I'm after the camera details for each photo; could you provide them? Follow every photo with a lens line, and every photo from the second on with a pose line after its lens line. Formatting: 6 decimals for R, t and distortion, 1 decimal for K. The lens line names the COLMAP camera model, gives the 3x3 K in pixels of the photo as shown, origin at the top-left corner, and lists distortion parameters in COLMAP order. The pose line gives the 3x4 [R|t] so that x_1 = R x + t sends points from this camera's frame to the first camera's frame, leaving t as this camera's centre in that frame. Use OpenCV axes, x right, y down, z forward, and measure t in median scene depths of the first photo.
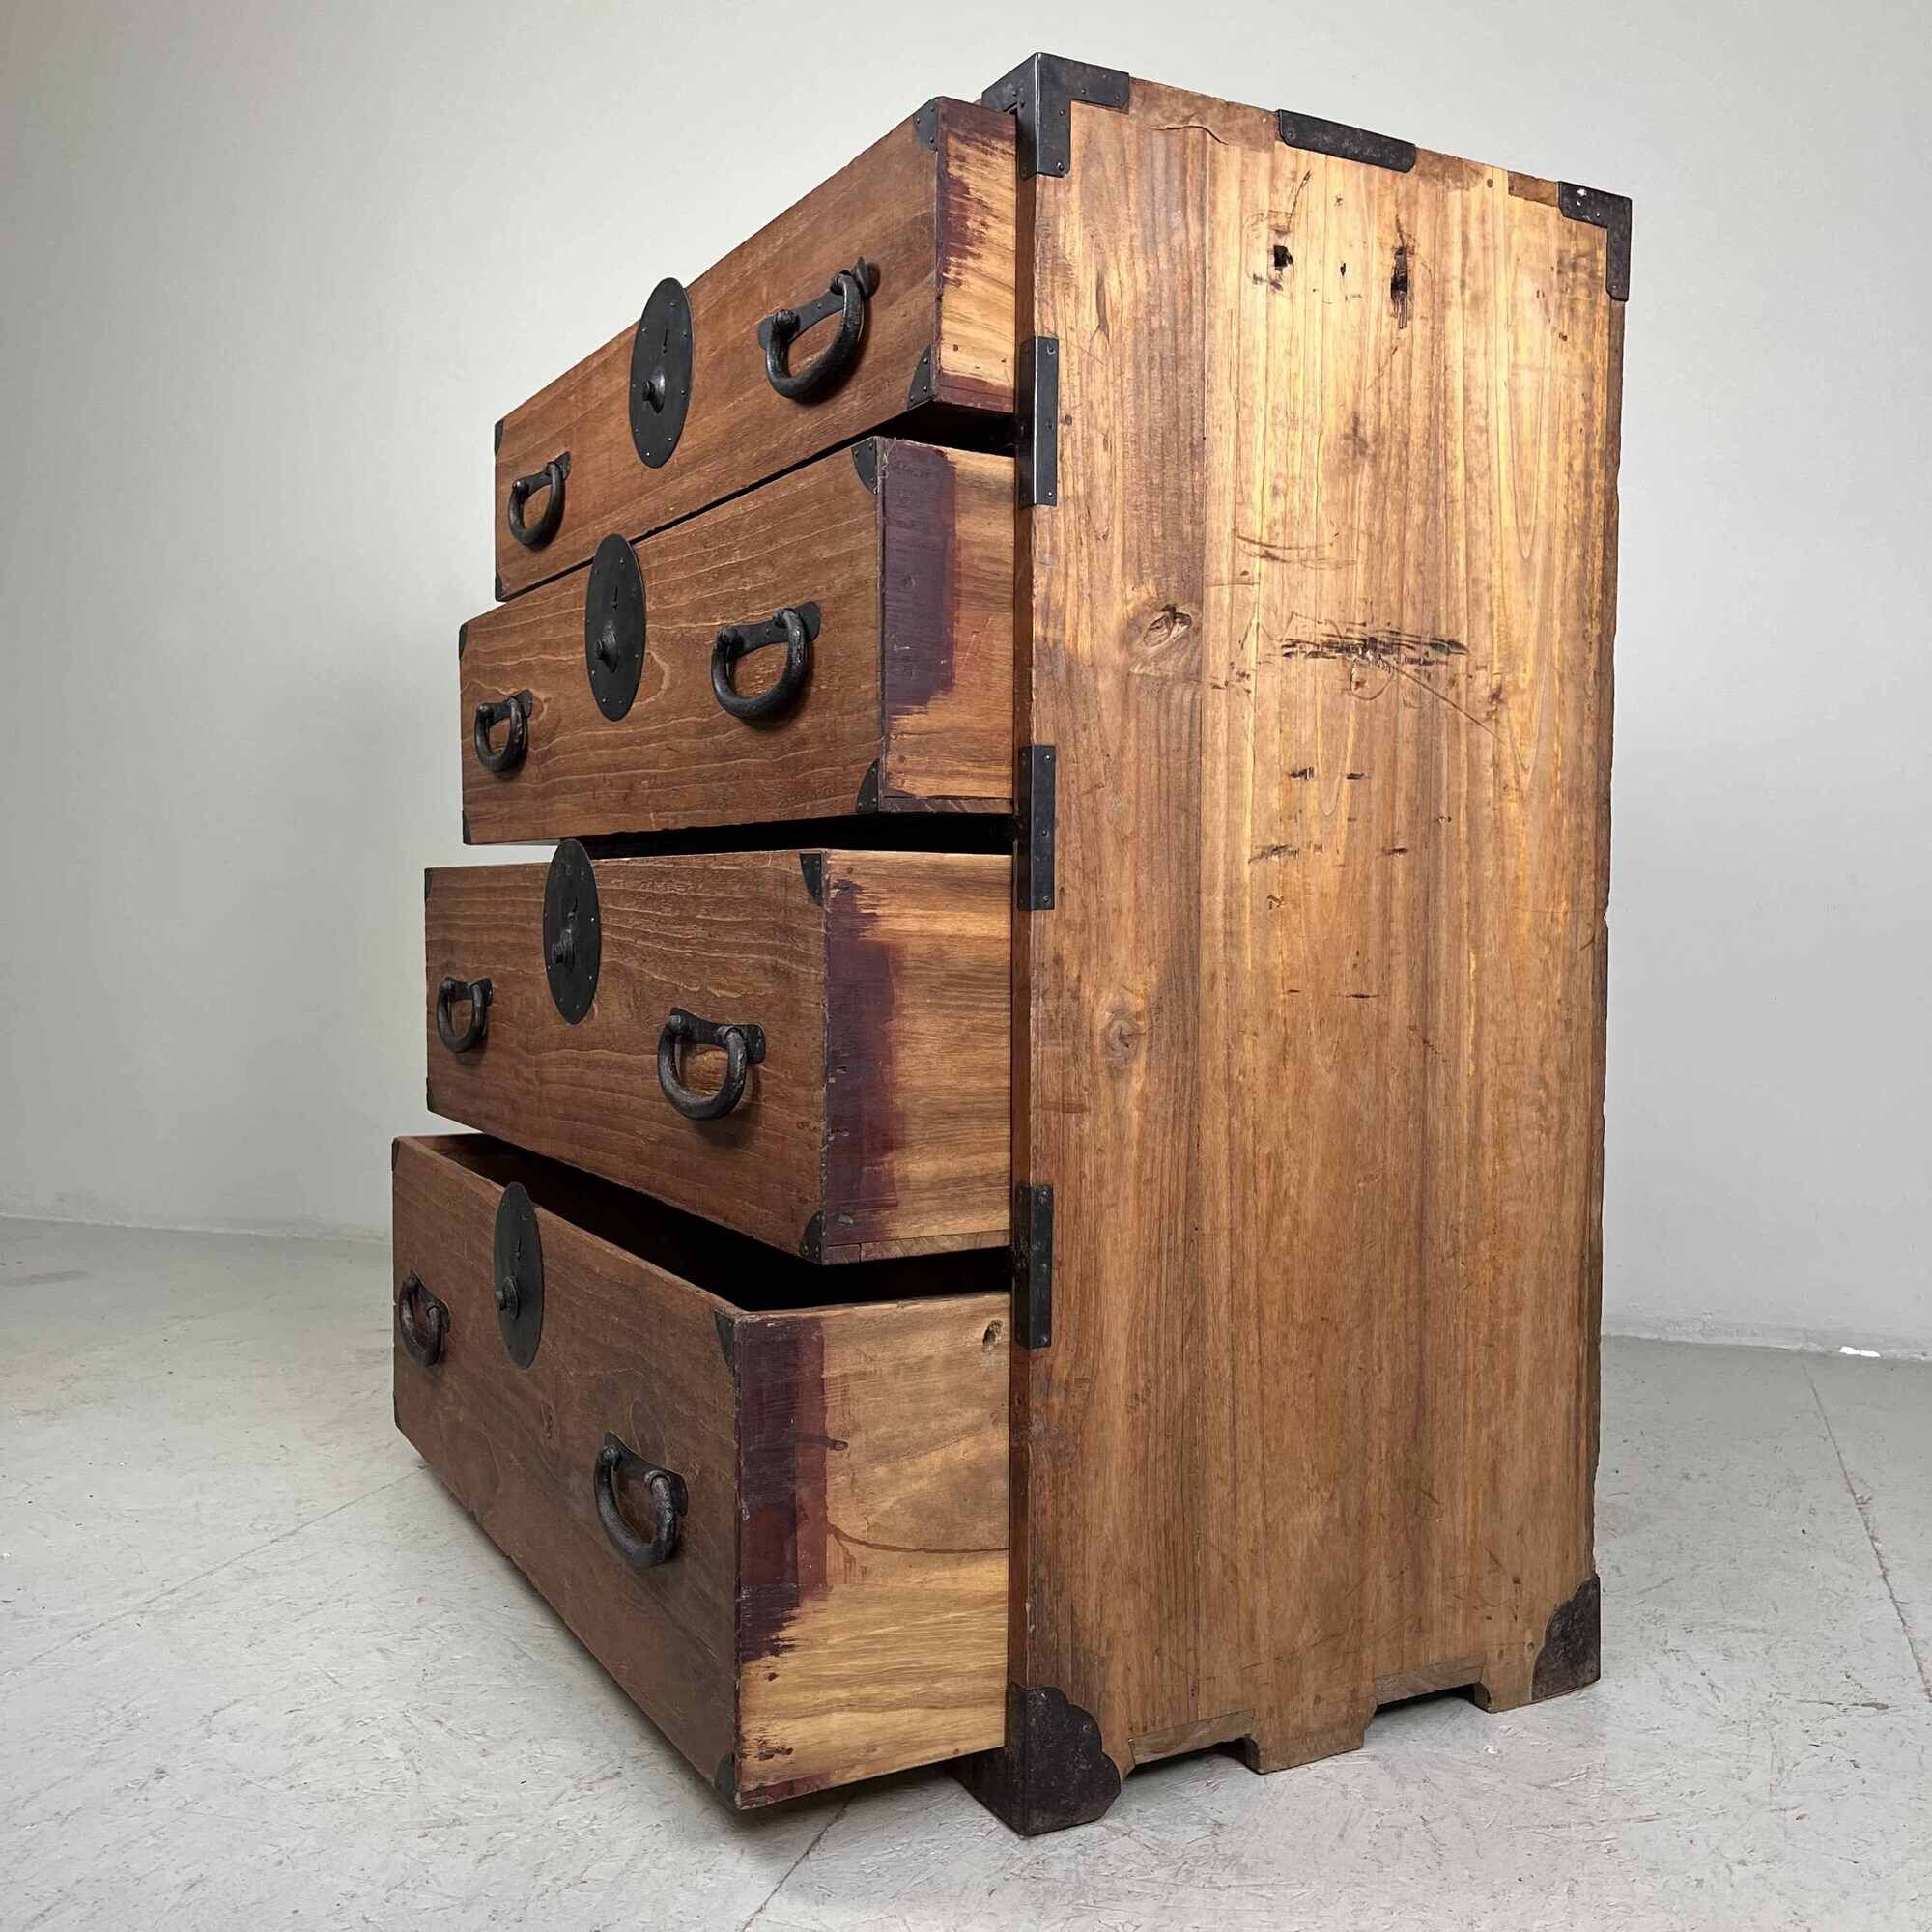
lens RADIAL K [[1986.4, 0, 966.4], [0, 1986.4, 966.2], [0, 0, 1]] dist [0.031678, 0.000000]
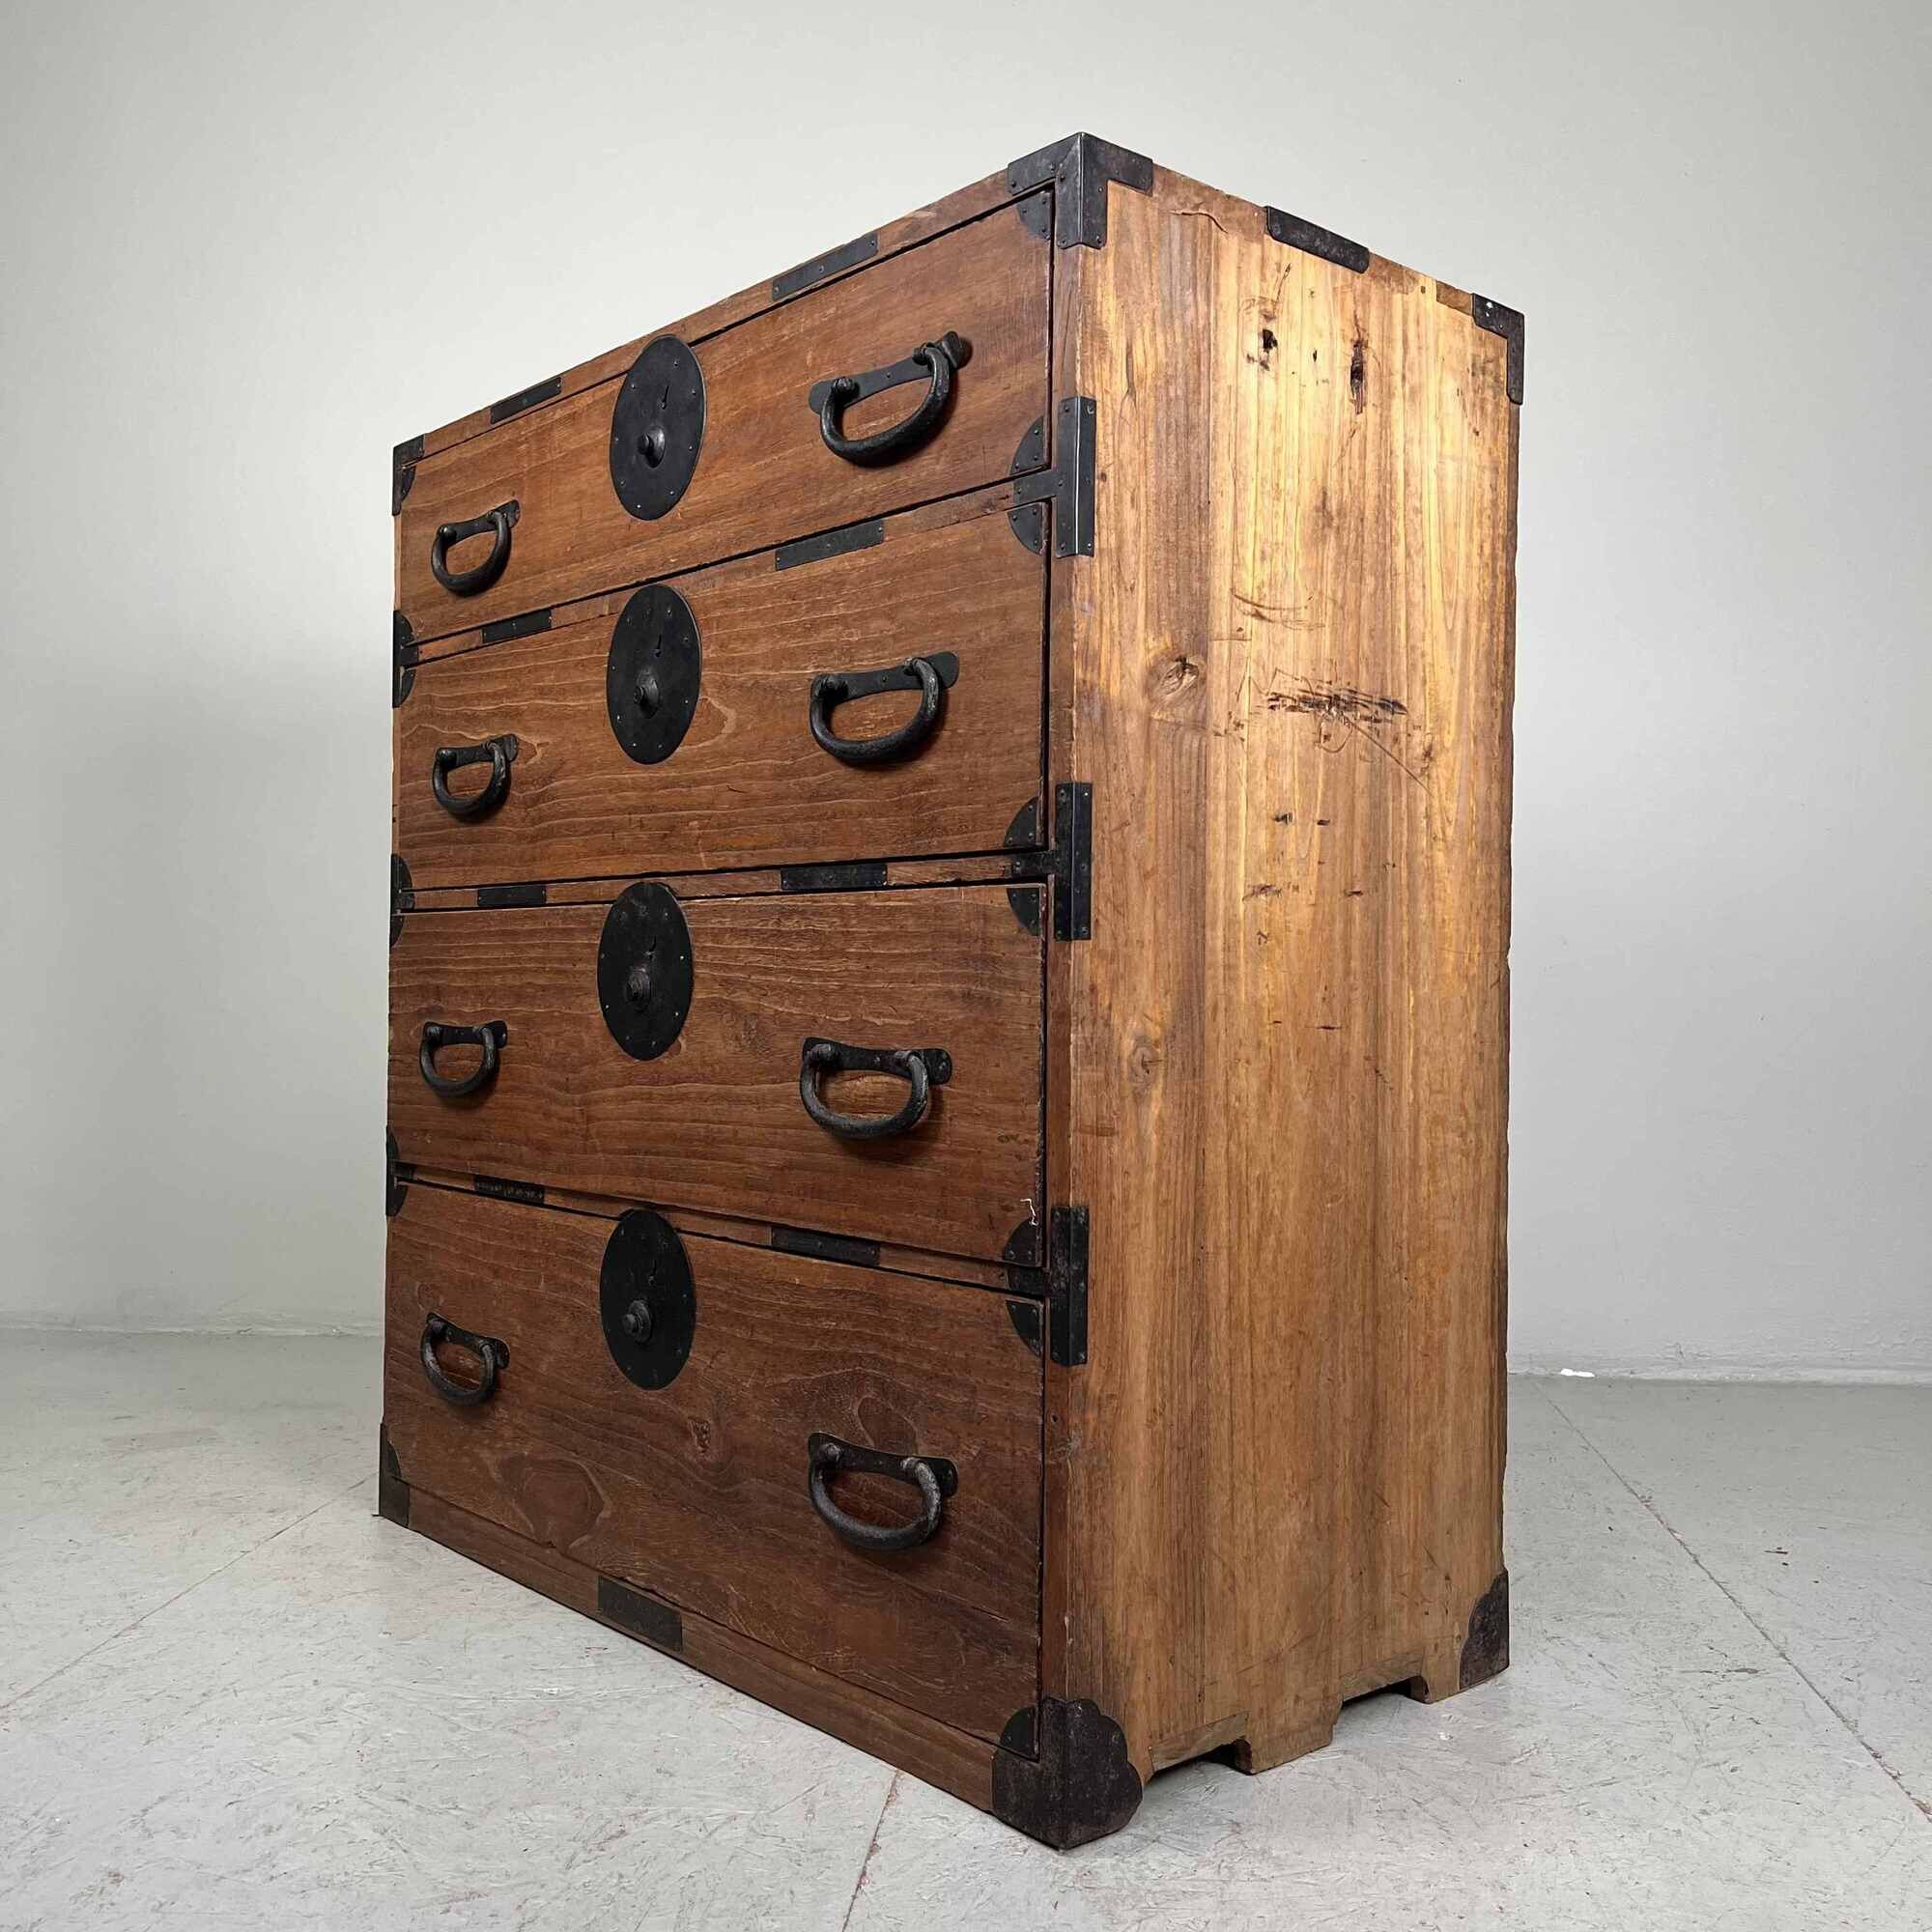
lens RADIAL K [[1986.4, 0, 967.7], [0, 1986.4, 966.2], [0, 0, 1]] dist [0.031678, 0.000000]
pose [[0.975659, 0.004976, 0.219238, -0.228452], [0.004382, 0.999101, -0.042175, 0.026546], [-0.219250, 0.042109, 0.974760, -0.000673]]
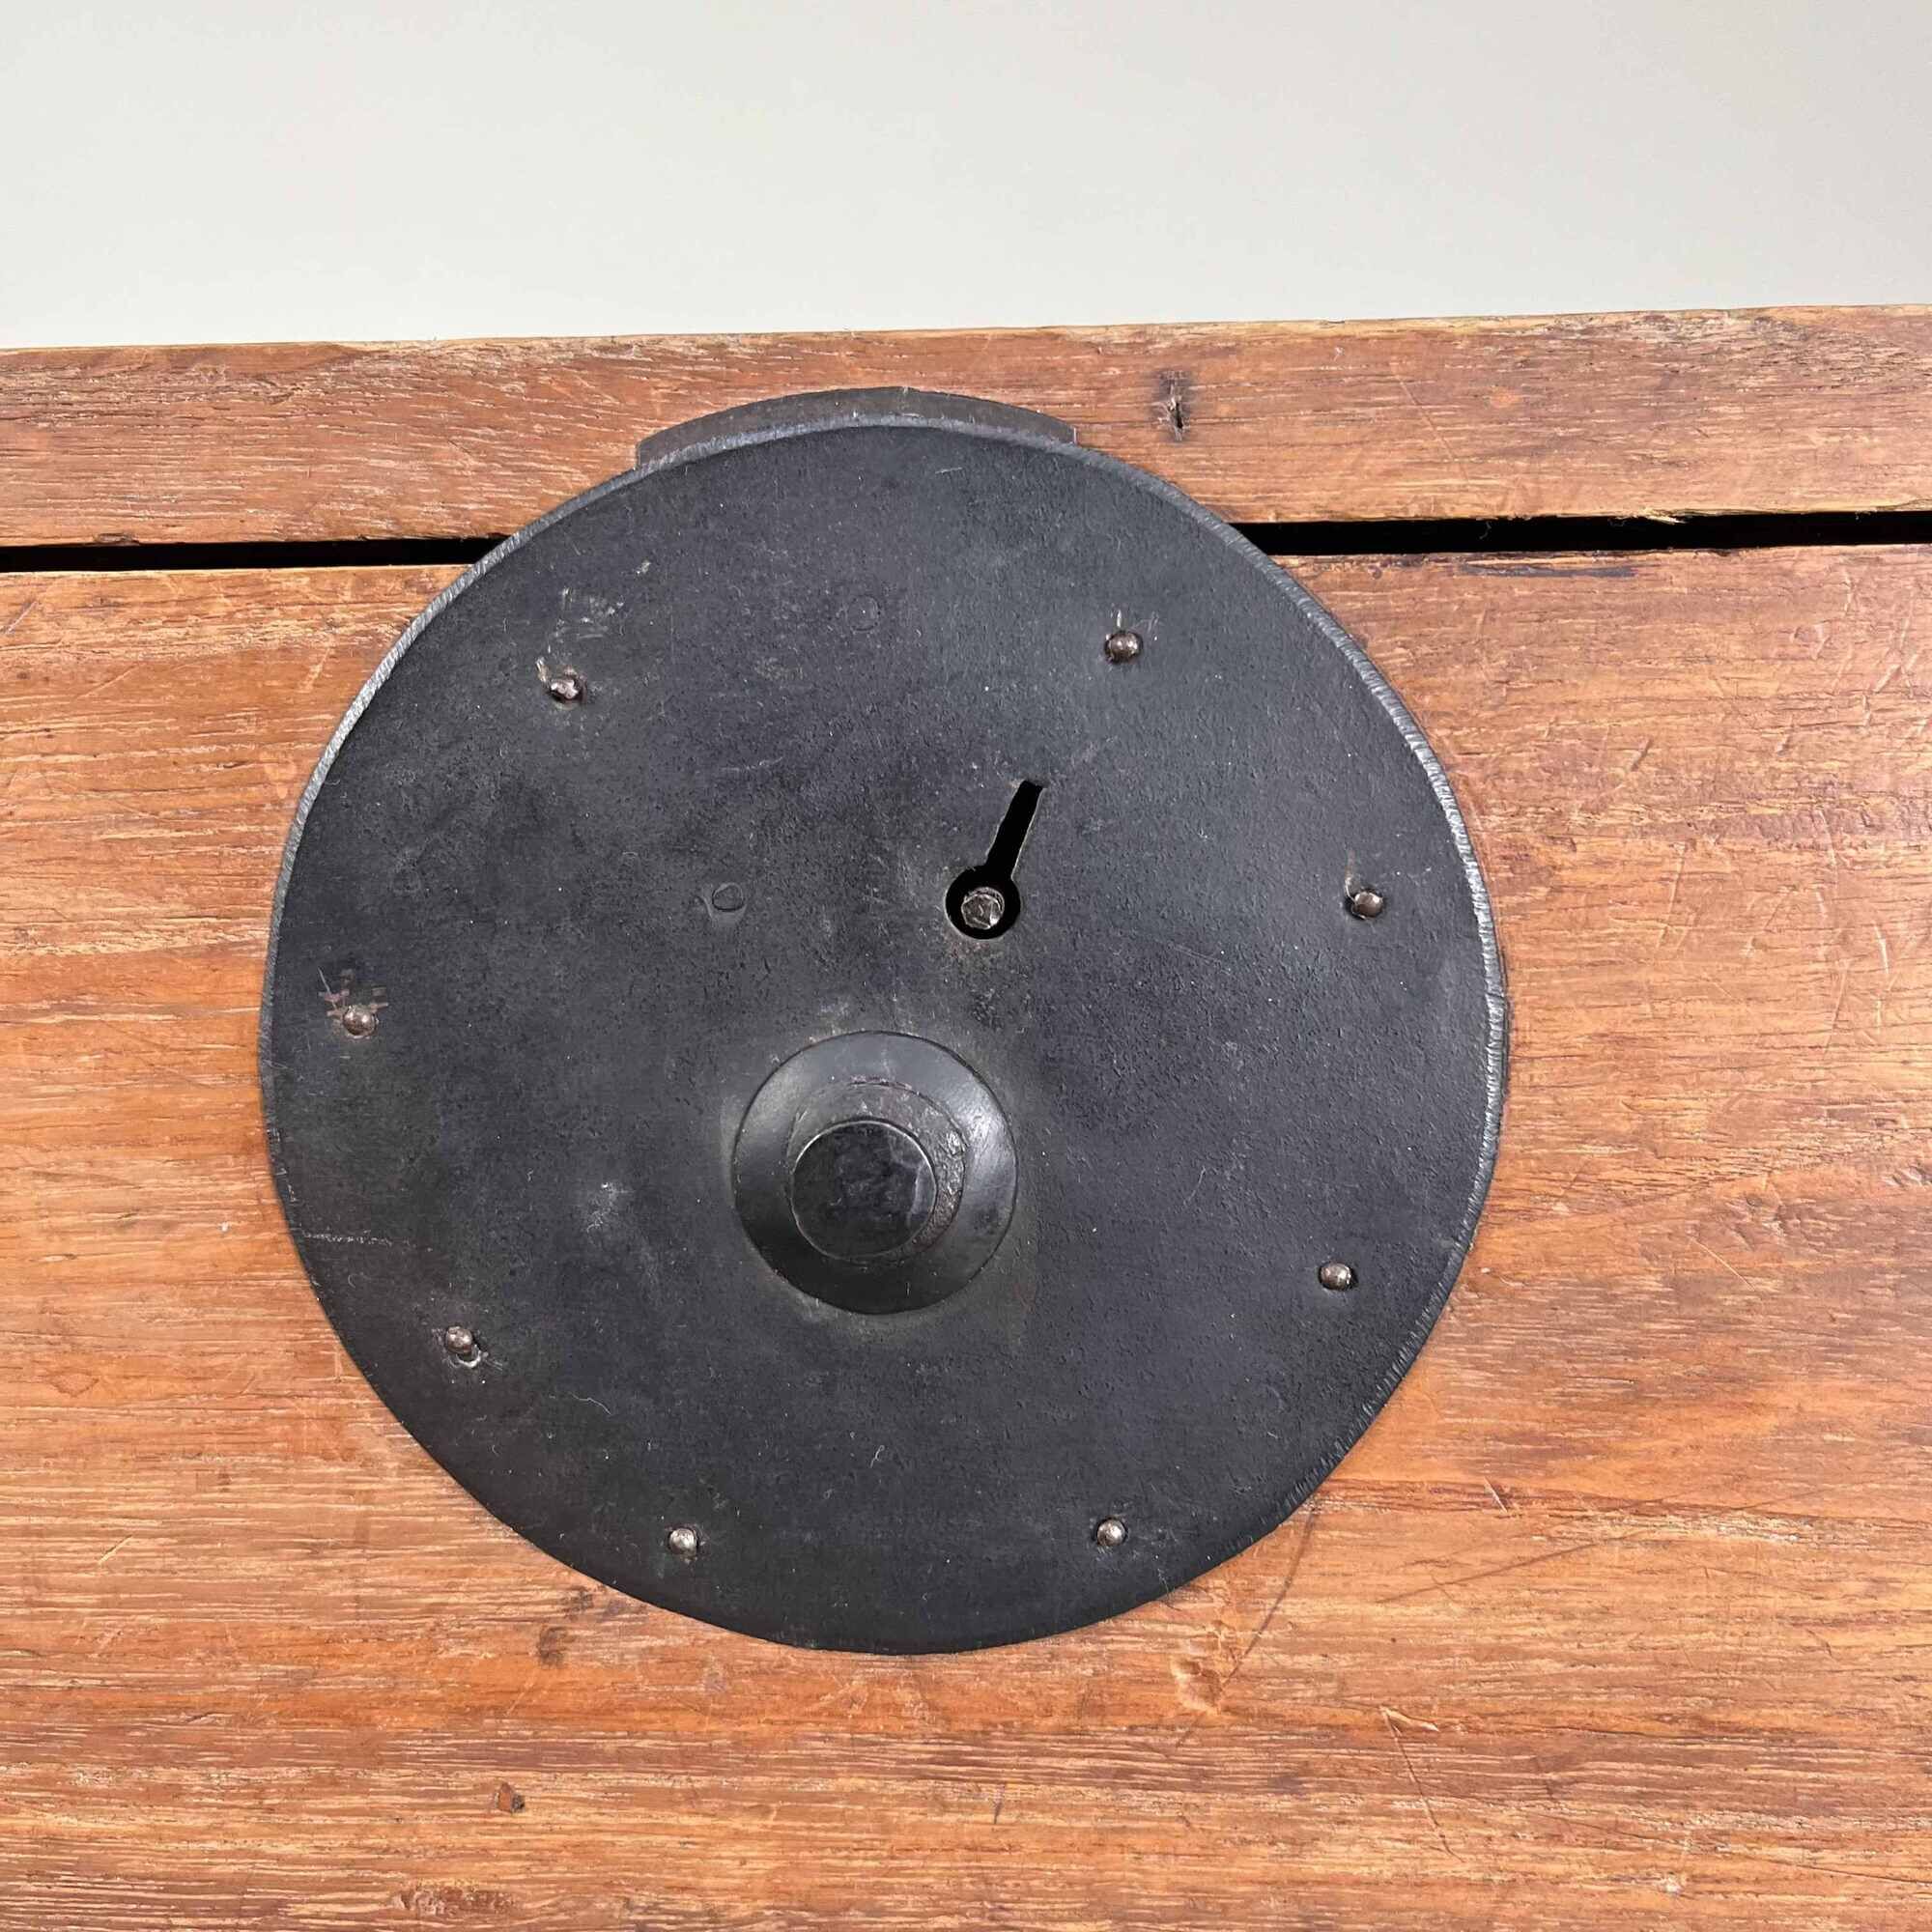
lens RADIAL K [[1986.4, 0, 963.8], [0, 1986.4, 968.7], [0, 0, 1]] dist [0.031678, 0.000000]
pose [[0.529671, -0.074967, 0.844884, -0.293986], [0.042442, 0.997181, 0.061873, -0.375736], [-0.847141, 0.003086, 0.531360, 1.126290]]
